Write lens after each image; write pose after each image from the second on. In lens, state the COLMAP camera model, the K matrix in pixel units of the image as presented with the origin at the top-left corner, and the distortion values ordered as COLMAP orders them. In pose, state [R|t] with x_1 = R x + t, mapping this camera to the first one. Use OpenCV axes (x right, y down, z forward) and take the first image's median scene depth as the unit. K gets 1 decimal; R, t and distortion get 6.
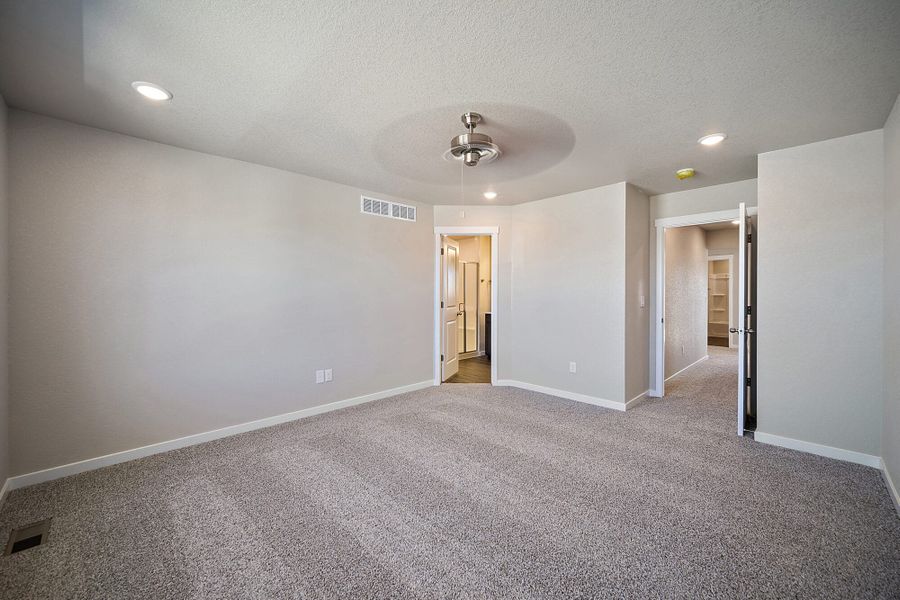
lens RADIAL K [[357.8, 0, 446.1], [0, 357.8, 290.8], [0, 0, 1]] dist [-0.001020, -0.000119]
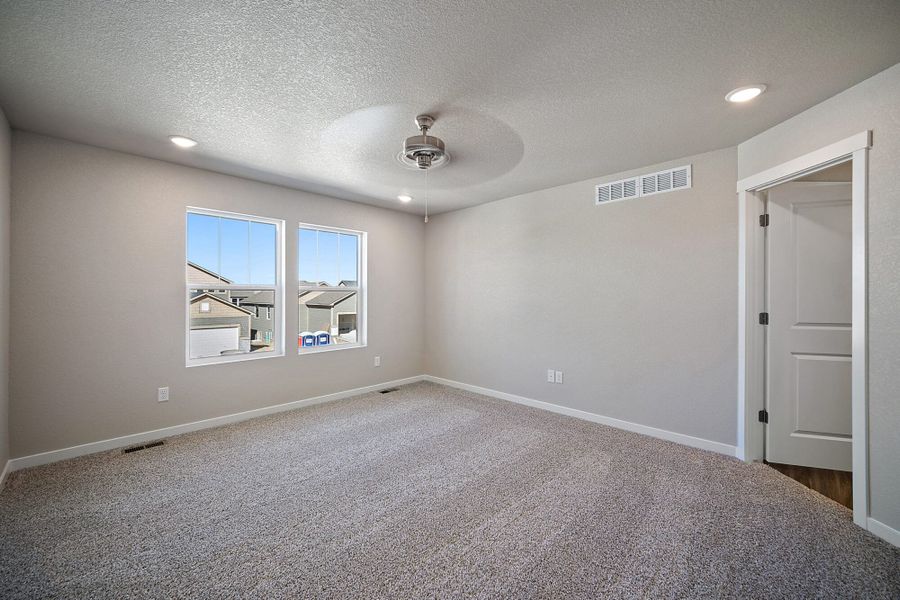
lens RADIAL K [[357.8, 0, 446.1], [0, 357.8, 290.8], [0, 0, 1]] dist [-0.001020, -0.000119]
pose [[0.007822, -0.015242, -0.999853, 0.546694], [0.002731, 0.999880, -0.015221, 0.004173], [0.999966, -0.002612, 0.007863, 0.534233]]
